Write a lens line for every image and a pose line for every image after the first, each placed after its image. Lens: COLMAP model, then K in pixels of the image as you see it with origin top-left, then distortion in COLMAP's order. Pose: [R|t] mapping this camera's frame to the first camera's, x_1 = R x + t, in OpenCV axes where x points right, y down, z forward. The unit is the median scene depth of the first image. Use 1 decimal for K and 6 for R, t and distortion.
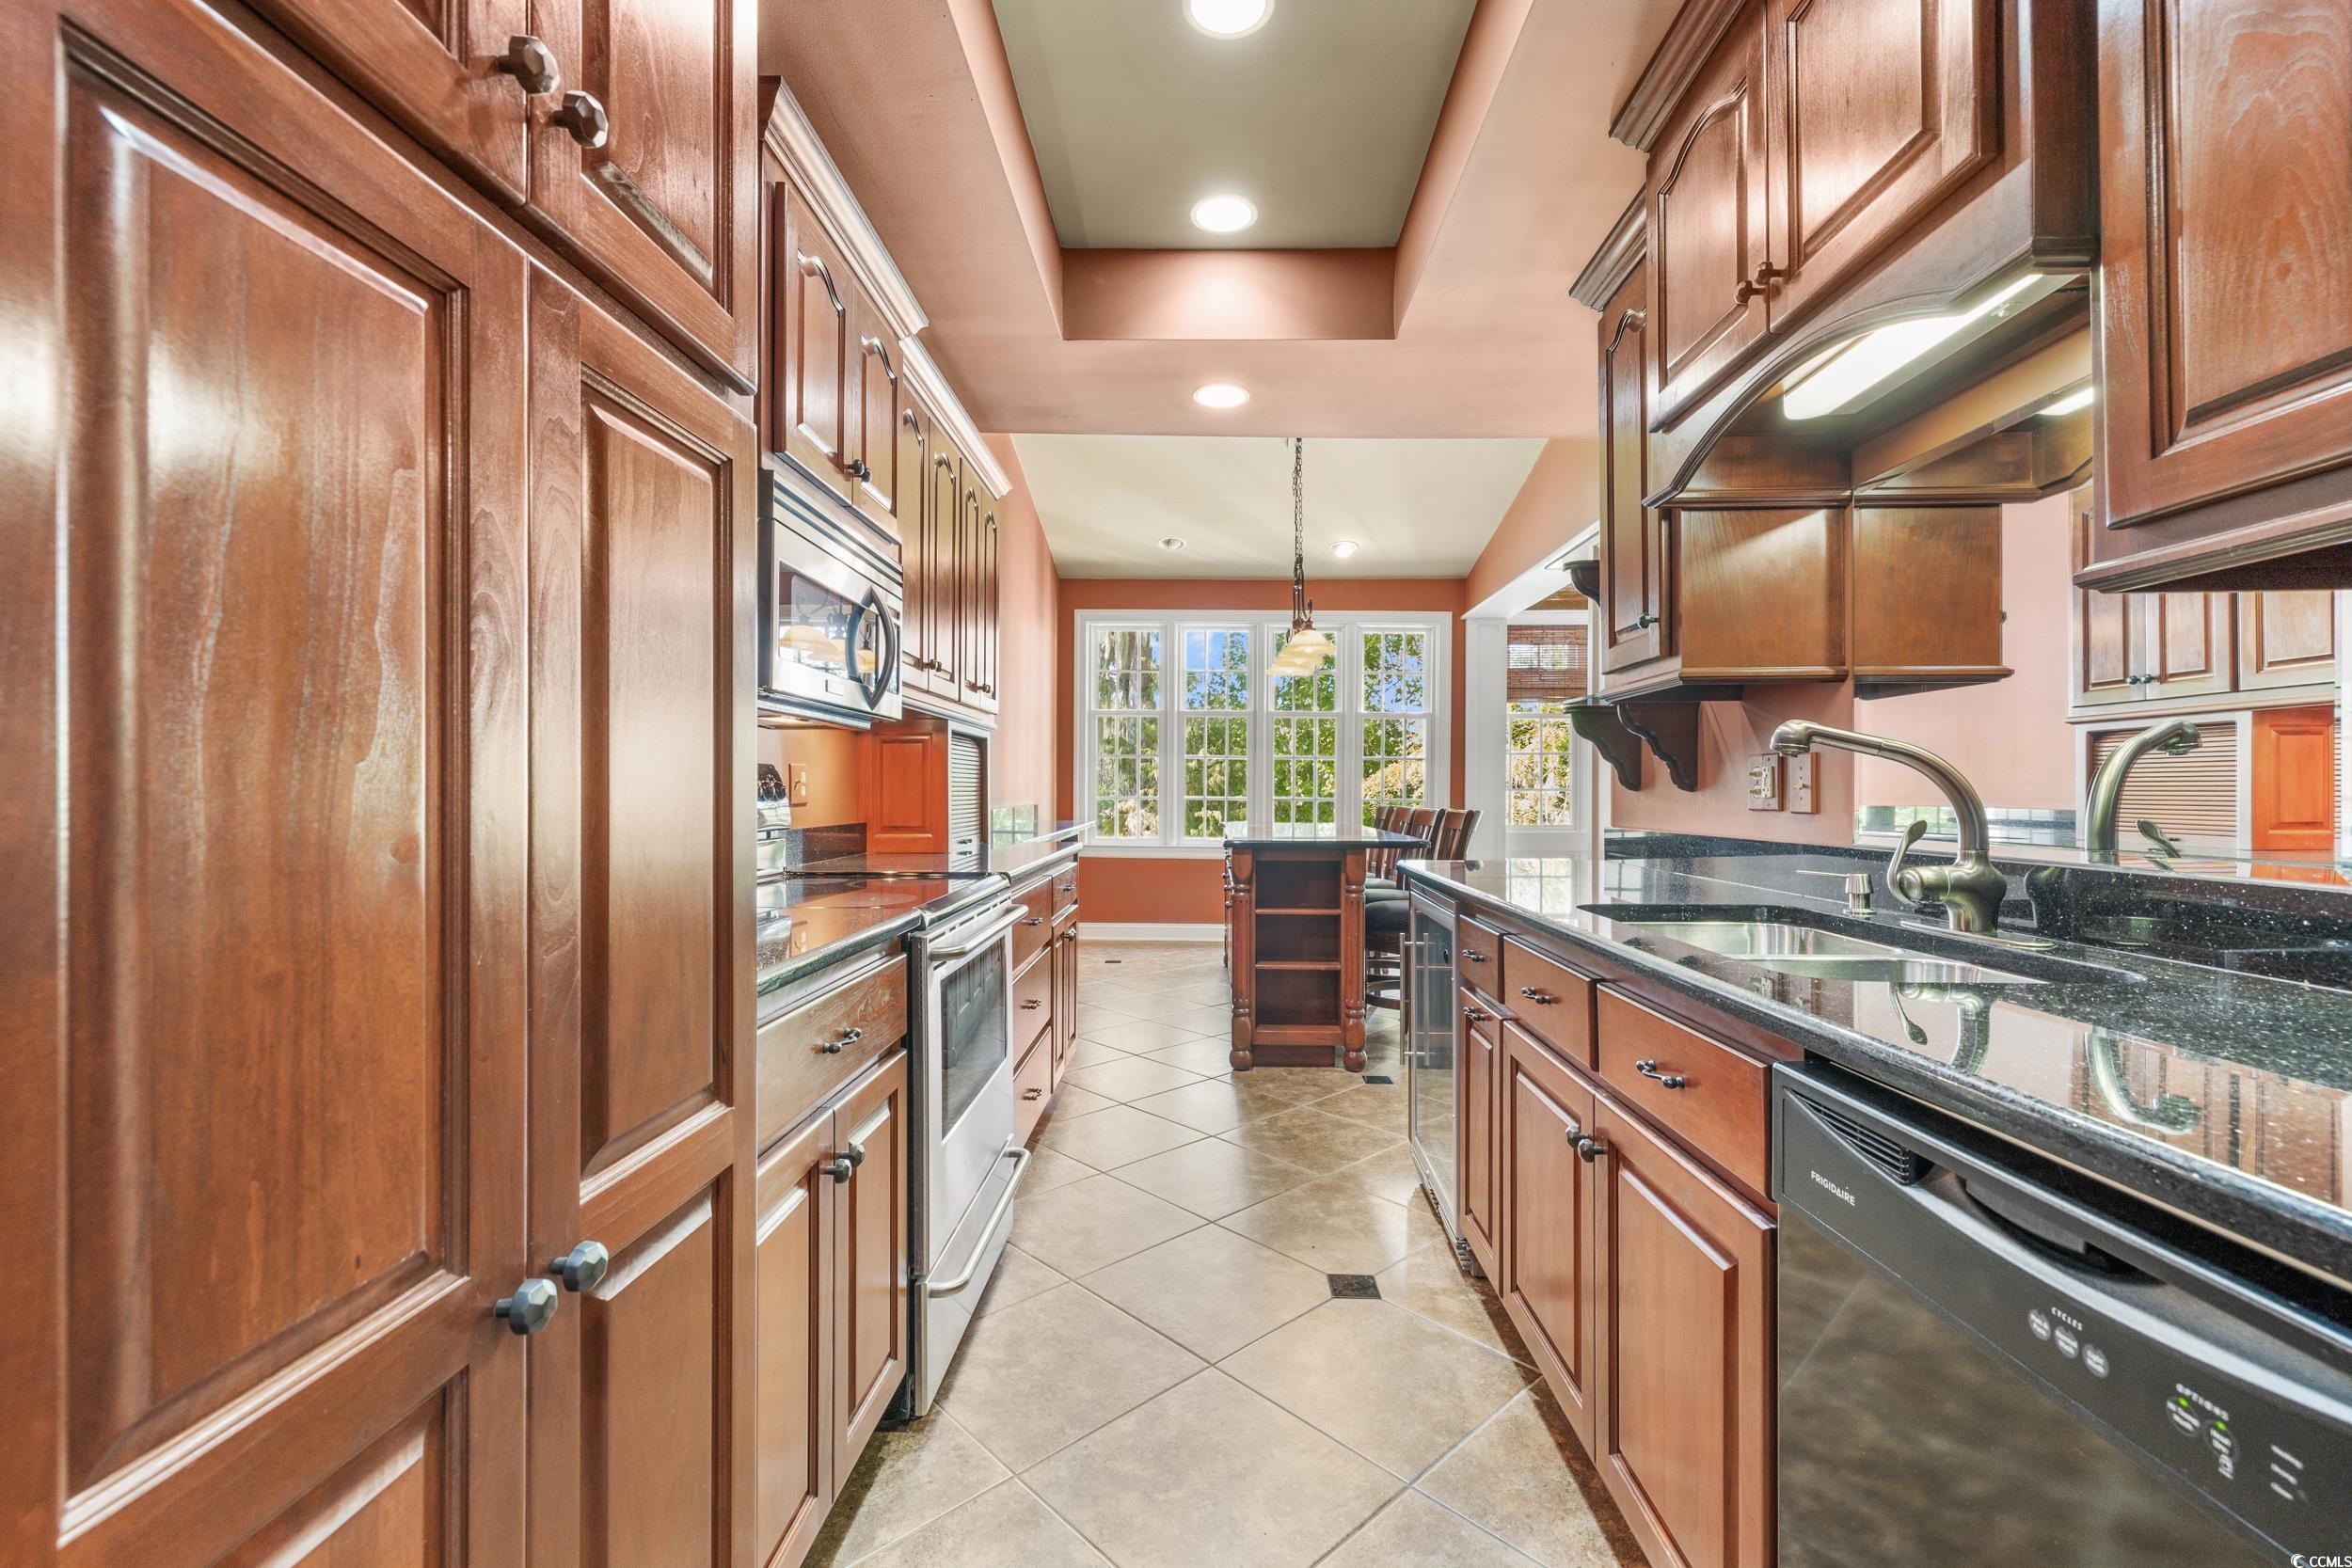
lens RADIAL K [[991.1, 0, 1187.3], [0, 991.1, 789.6], [0, 0, 1]] dist [0.000220, -0.000637]
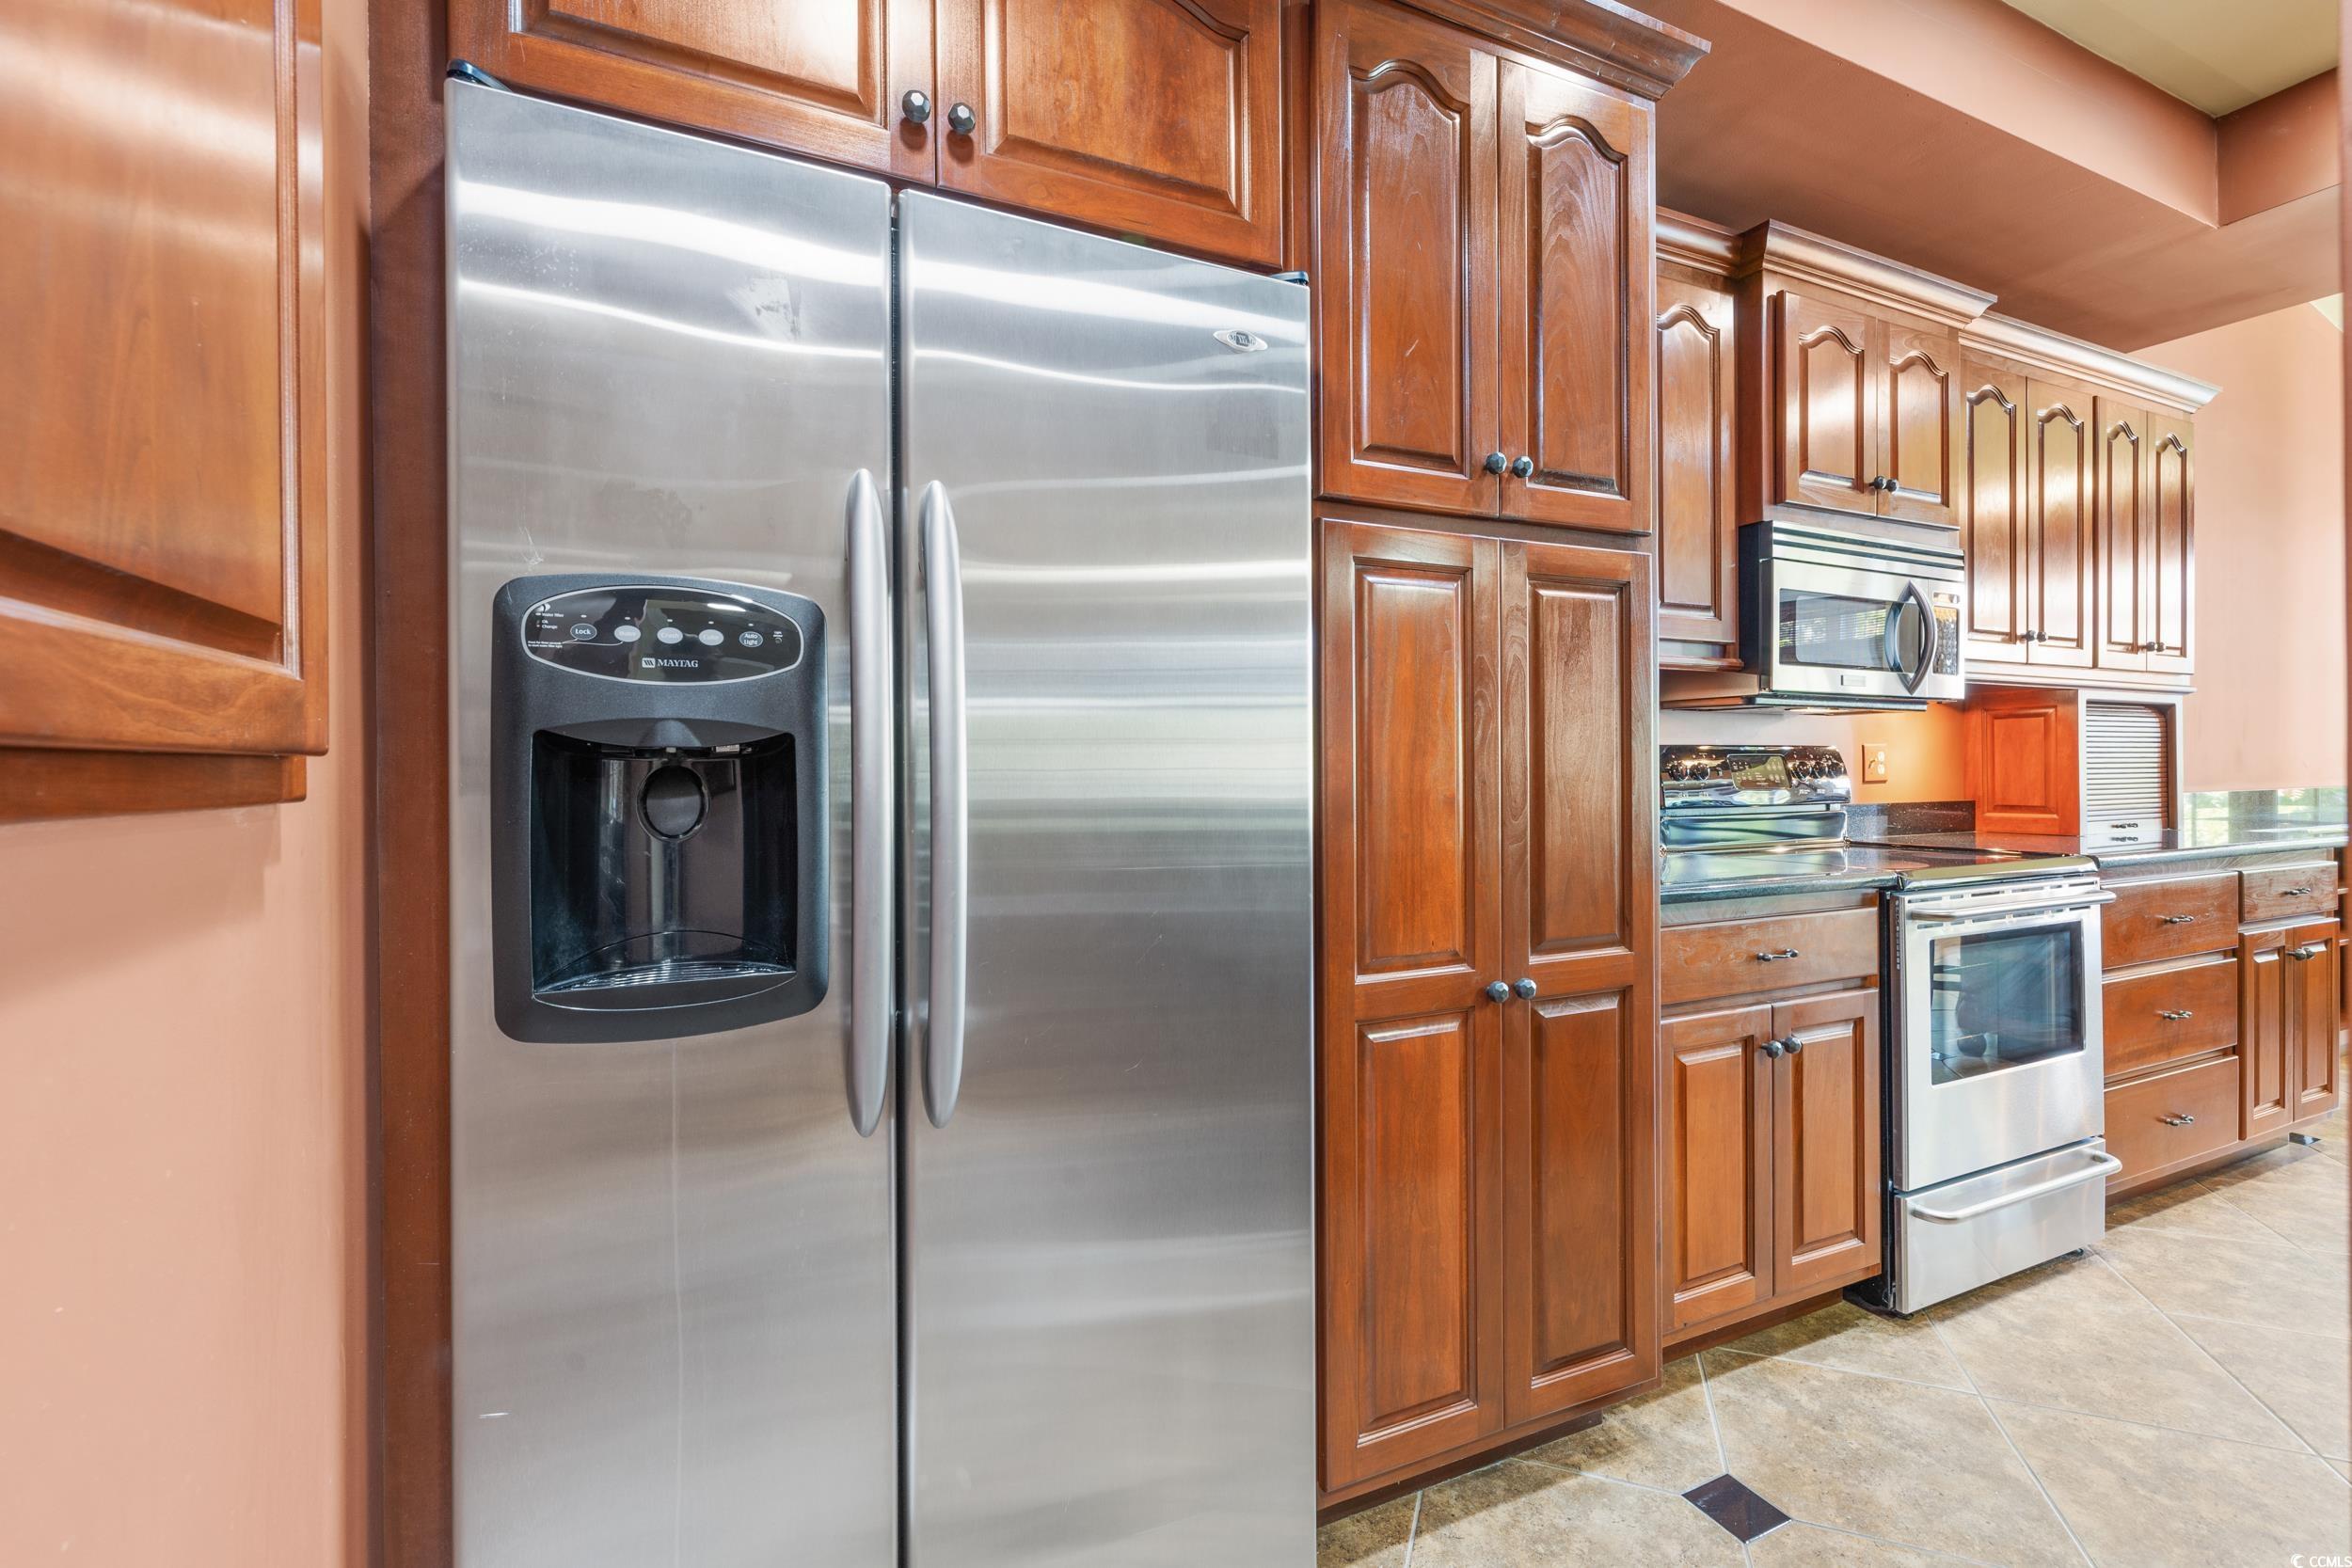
lens RADIAL K [[991.1, 0, 1179.8], [0, 991.1, 771.7], [0, 0, 1]] dist [0.000220, -0.000637]
pose [[0.430172, 0.000984, -0.902747, 0.403501], [0.004865, 0.999982, 0.003408, -0.004098], [0.902734, -0.005858, 0.430159, -0.245066]]
